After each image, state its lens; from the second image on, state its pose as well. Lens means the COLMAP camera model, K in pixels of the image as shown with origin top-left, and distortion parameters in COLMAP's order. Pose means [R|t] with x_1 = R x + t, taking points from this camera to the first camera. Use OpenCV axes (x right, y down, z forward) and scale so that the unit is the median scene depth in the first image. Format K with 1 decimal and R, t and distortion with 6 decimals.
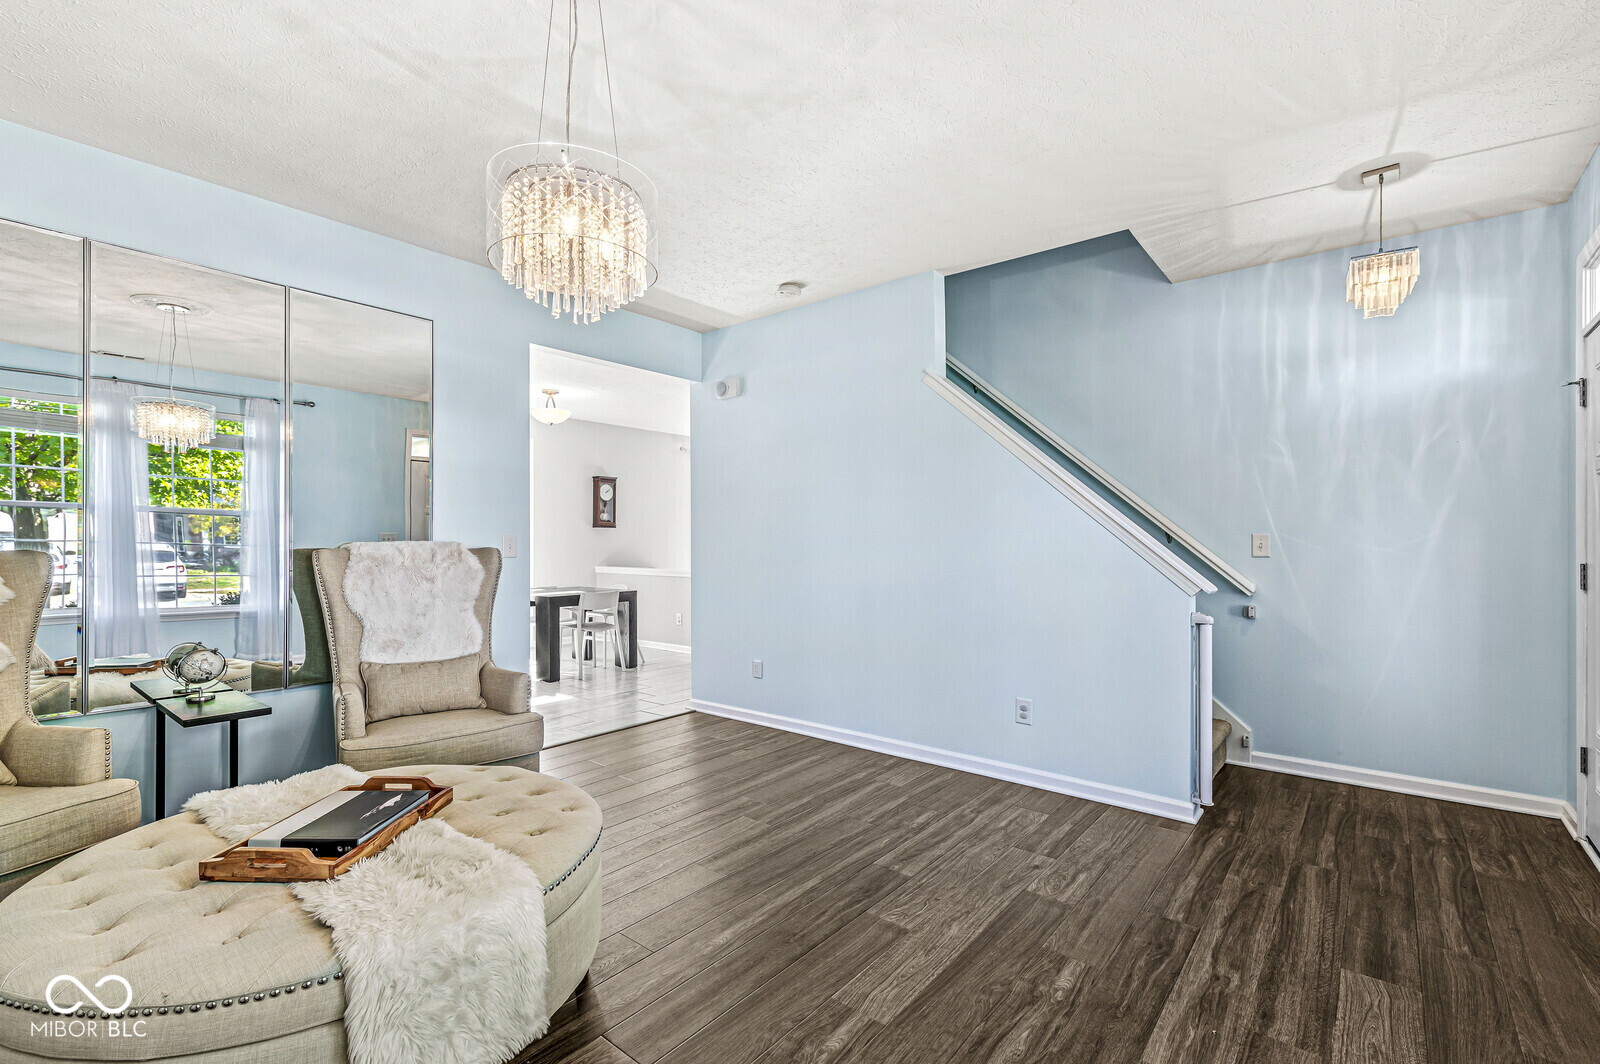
lens RADIAL K [[707.7, 0, 787.2], [0, 707.7, 529.0], [0, 0, 1]] dist [0.006883, -0.000084]
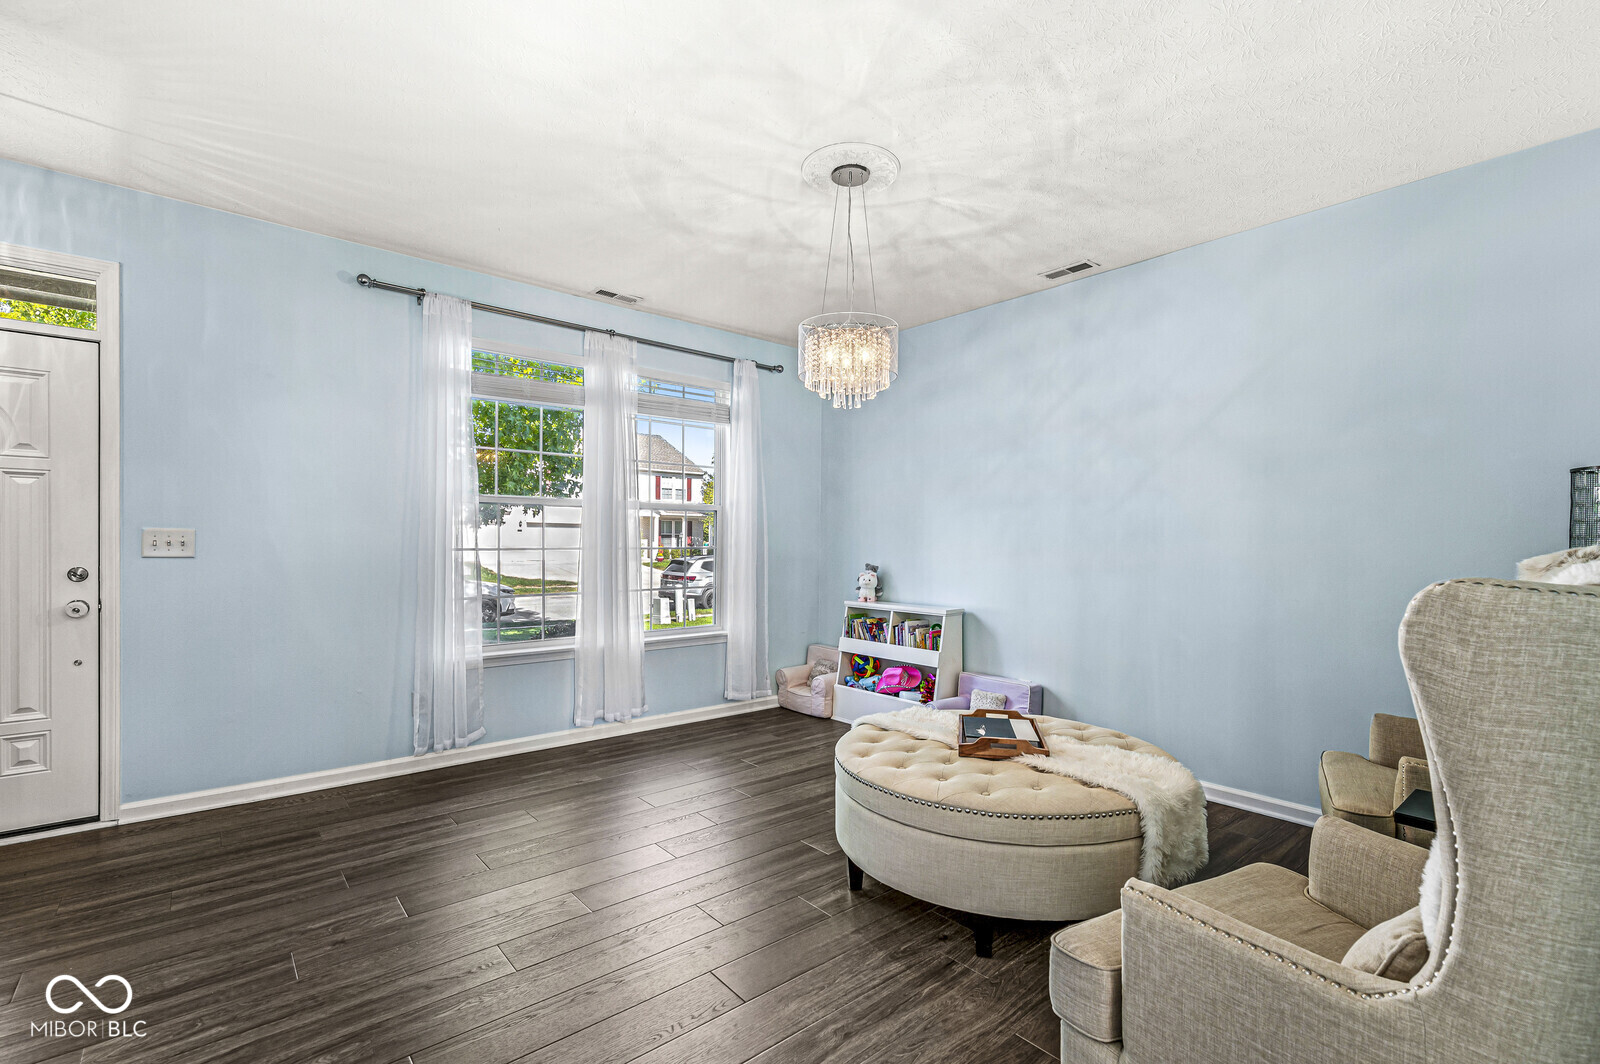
lens RADIAL K [[707.7, 0, 797.4], [0, 707.7, 537.2], [0, 0, 1]] dist [0.006883, -0.000084]
pose [[-0.987888, -0.003848, 0.155120, -0.347652], [-0.007990, 0.999628, -0.026086, 0.033708], [-0.154961, -0.027009, -0.987551, 2.056001]]
